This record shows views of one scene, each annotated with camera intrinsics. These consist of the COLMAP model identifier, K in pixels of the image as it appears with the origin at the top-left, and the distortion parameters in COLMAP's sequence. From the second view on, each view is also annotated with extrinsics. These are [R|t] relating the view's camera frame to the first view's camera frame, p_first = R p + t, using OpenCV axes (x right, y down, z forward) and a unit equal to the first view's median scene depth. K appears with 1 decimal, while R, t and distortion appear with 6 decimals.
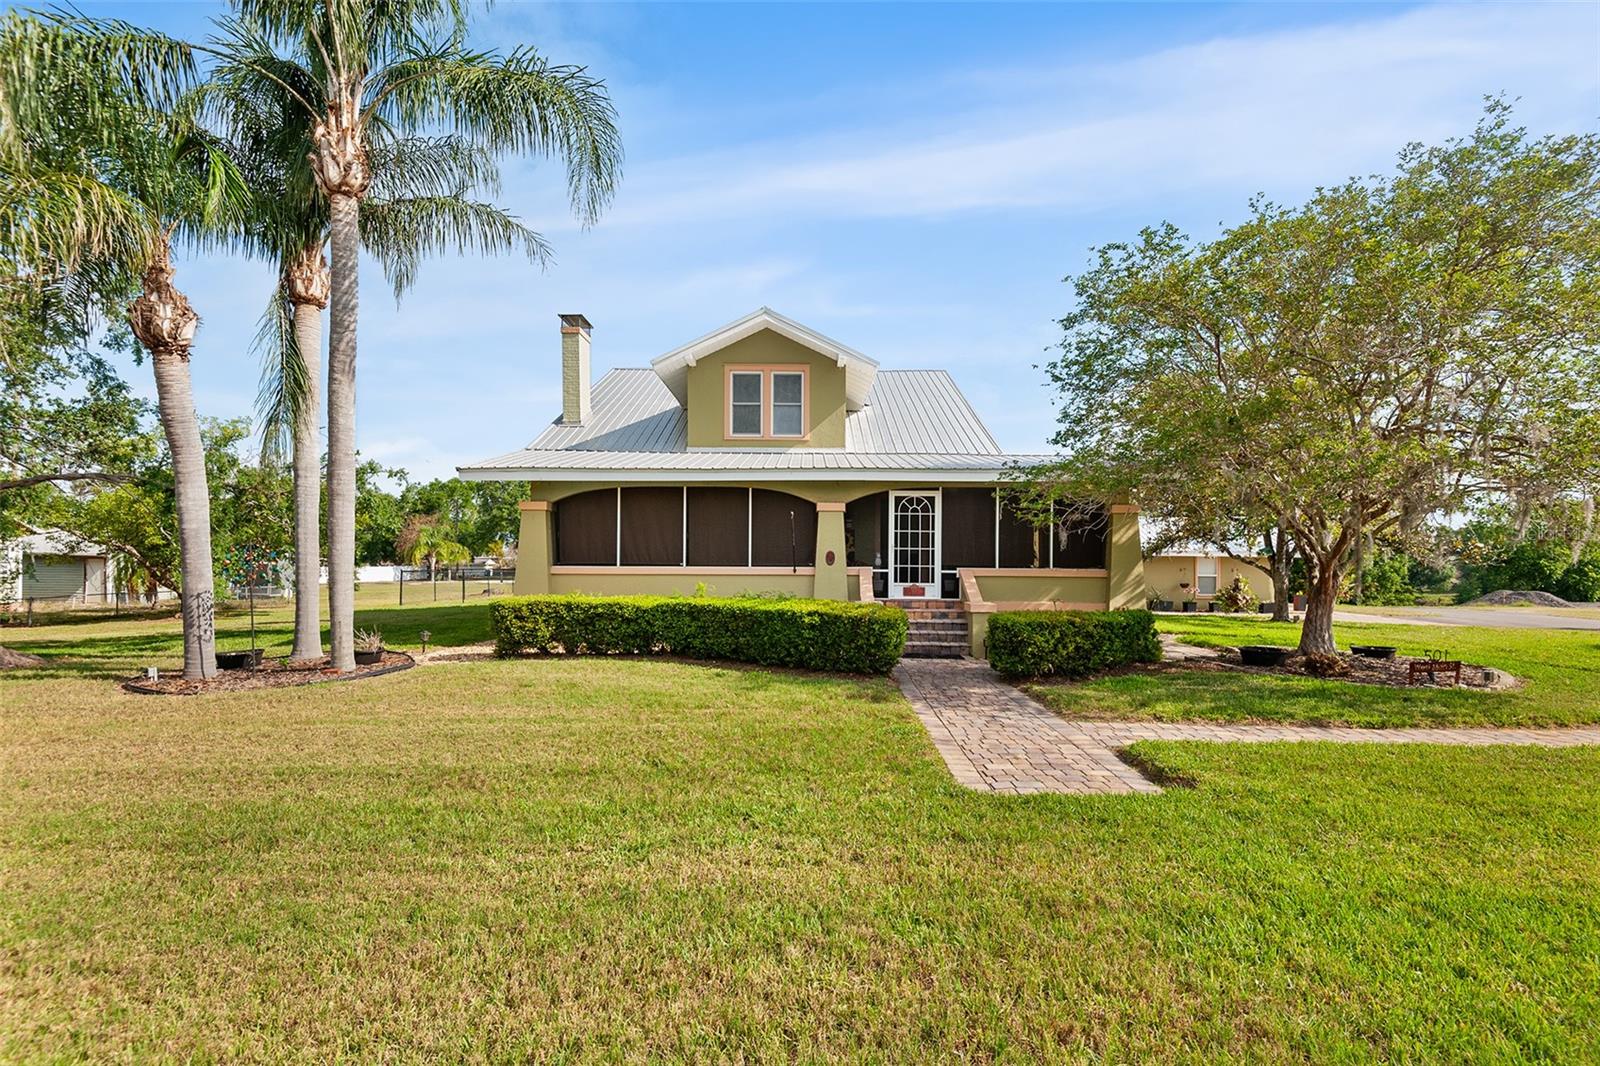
lens RADIAL K [[721.4, 0, 805.5], [0, 721.4, 547.6], [0, 0, 1]] dist [0.005982, -0.000253]
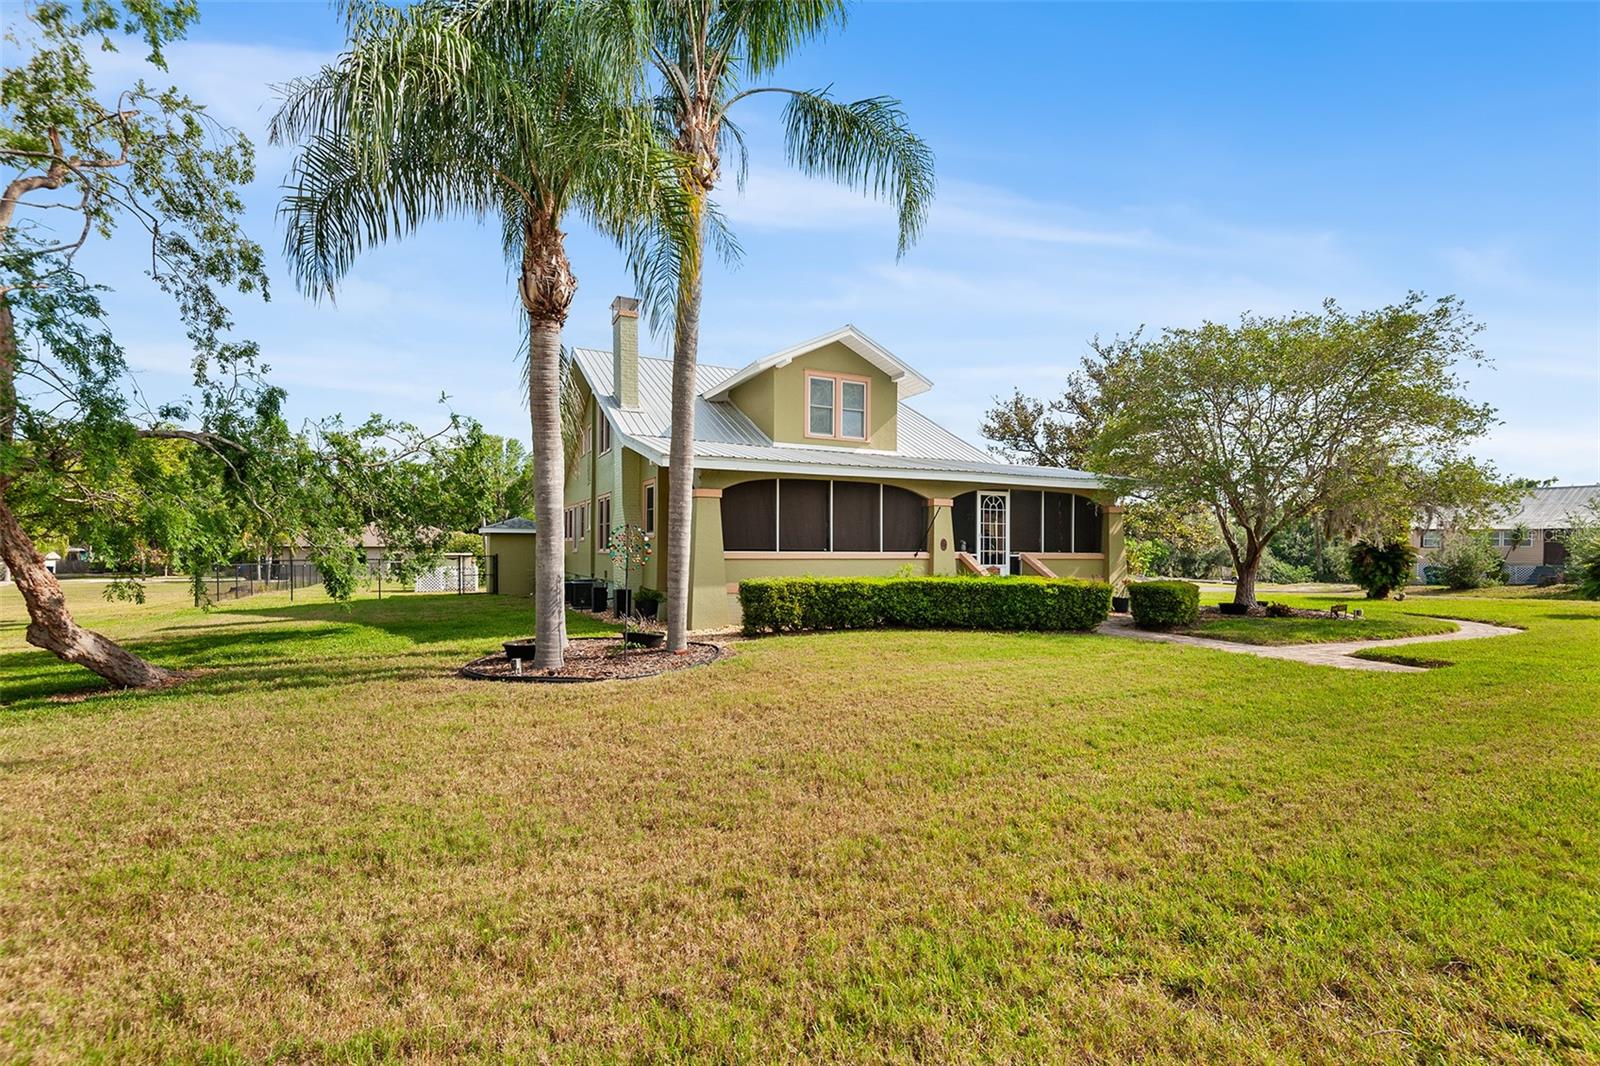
lens RADIAL K [[721.4, 0, 796.6], [0, 721.4, 532.4], [0, 0, 1]] dist [0.005982, -0.000253]
pose [[0.911390, 0.011485, 0.411383, -0.685182], [-0.012861, 0.999917, 0.000577, -0.003250], [-0.411343, -0.005817, 0.911462, -0.011309]]
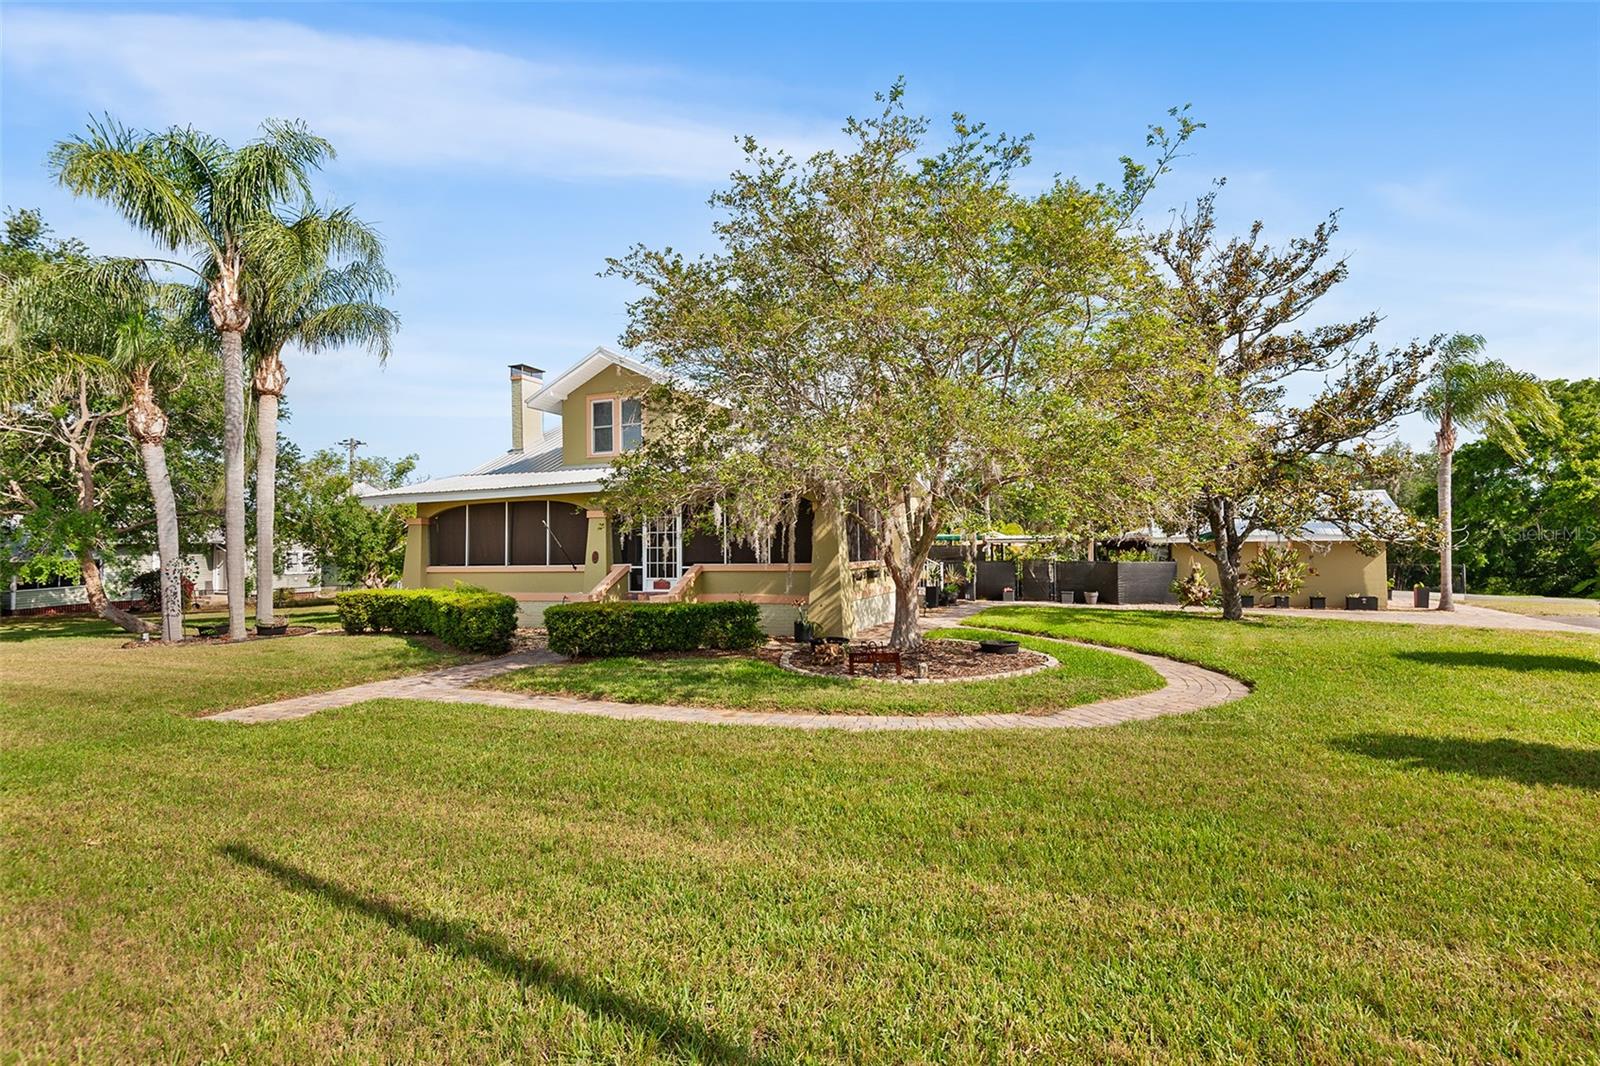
lens RADIAL K [[721.4, 0, 801.9], [0, 721.4, 536.2], [0, 0, 1]] dist [0.005982, -0.000253]
pose [[0.926919, -0.026107, -0.374352, 0.788489], [0.025640, 0.999652, -0.006230, -0.003929], [0.374384, -0.003823, 0.927266, 0.020168]]
